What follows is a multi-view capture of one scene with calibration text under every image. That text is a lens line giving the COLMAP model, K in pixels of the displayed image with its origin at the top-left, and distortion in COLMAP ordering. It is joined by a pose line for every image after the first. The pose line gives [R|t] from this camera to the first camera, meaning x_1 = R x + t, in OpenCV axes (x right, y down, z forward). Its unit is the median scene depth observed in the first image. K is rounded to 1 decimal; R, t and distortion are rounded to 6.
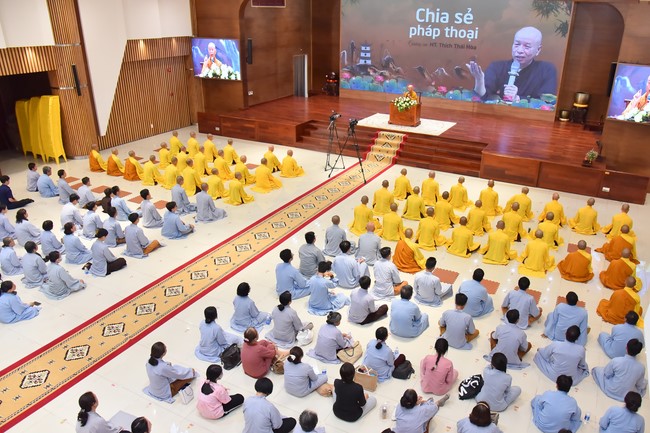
lens RADIAL K [[488.5, 0, 355.9], [0, 488.5, 223.1], [0, 0, 1]] dist [-0.110742, 0.067928]
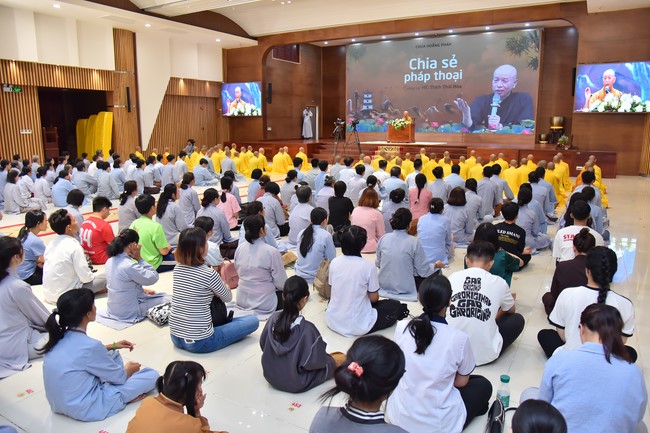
lens RADIAL K [[464.7, 0, 339.2], [0, 464.7, 216.7], [0, 0, 1]] dist [-0.108236, 0.066770]
pose [[0.998345, -0.011296, -0.056384, 0.012095], [-0.001709, 0.974254, -0.225448, 0.196445], [0.057479, 0.225171, 0.972622, -0.032942]]
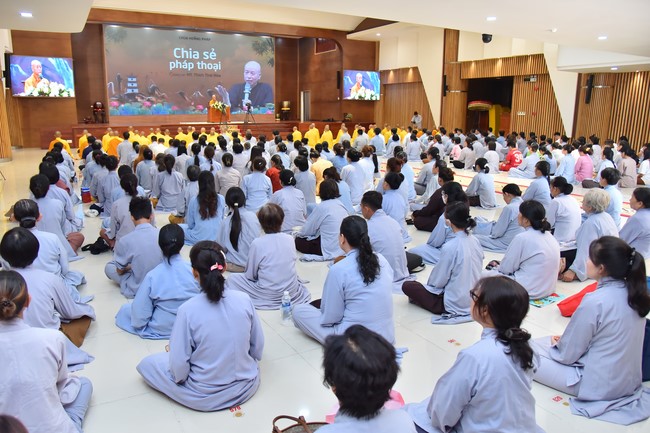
lens RADIAL K [[465.8, 0, 307.7], [0, 465.8, 216.9], [0, 0, 1]] dist [-0.105833, 0.064584]
pose [[0.576639, -0.200172, 0.792098, -0.766866], [0.340141, 0.940321, -0.009989, 0.130203], [-0.742827, 0.275185, 0.610313, 0.088450]]
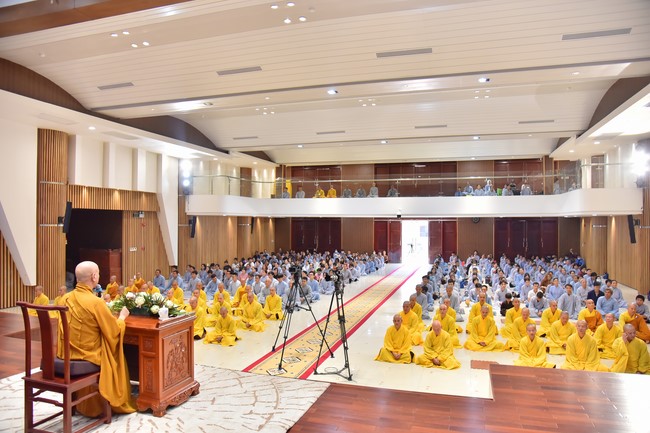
lens RADIAL K [[448.0, 0, 325.0], [0, 448.0, 216.5], [0, 0, 1]] dist [-0.107745, 0.059494]
pose [[-0.988378, -0.026143, -0.149753, 0.035347], [-0.082607, 0.919328, 0.384724, -0.357731], [0.127614, 0.392623, -0.910803, 1.095209]]
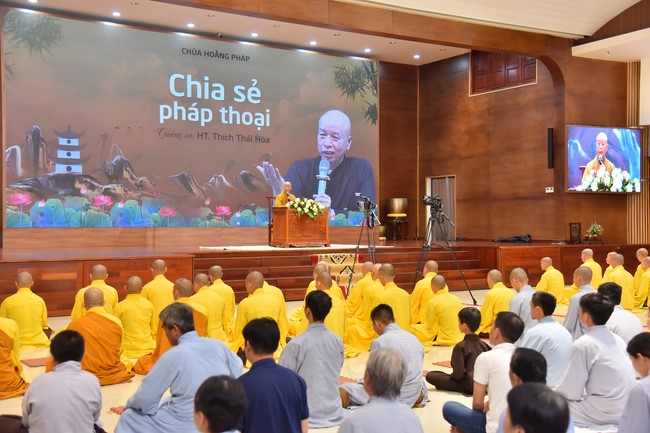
lens RADIAL K [[818.5, 0, 325.0], [0, 818.5, 216.5], [0, 0, 1]] dist [0.166628, 0.030109]
pose [[0.513493, -0.015524, 0.857953, -0.631853], [0.361744, 0.910565, -0.200031, -0.034932], [-0.778117, 0.413074, 0.473184, 0.477713]]
